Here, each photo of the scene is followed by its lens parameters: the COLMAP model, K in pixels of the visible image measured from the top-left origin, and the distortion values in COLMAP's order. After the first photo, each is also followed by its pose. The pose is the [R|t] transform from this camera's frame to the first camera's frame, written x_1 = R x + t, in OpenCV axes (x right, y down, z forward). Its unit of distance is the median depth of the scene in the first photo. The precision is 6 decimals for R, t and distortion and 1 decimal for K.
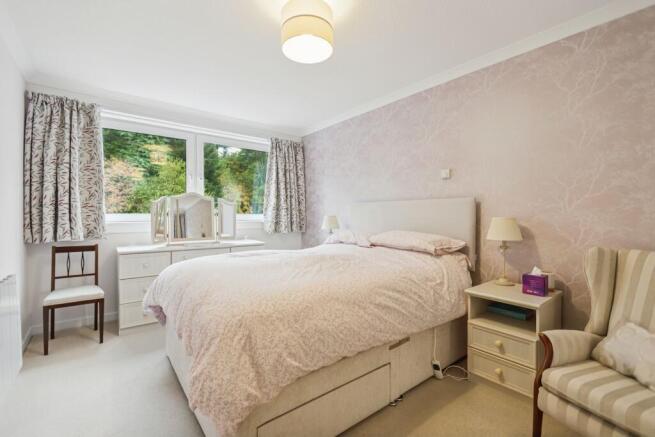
lens RADIAL K [[304.6, 0, 327.5], [0, 304.6, 218.5], [0, 0, 1]] dist [0.000801, -0.000301]
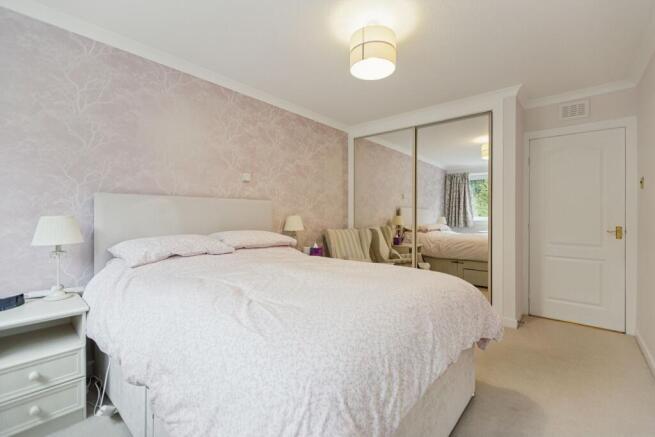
lens RADIAL K [[290.3, 0, 324.9], [0, 290.3, 208.1], [0, 0, 1]] dist [-0.002915, -0.000421]
pose [[-0.190823, 0.010717, 0.981566, -0.334316], [0.003241, 0.999942, -0.010288, -0.010360], [-0.981619, 0.001218, -0.190846, 0.434269]]
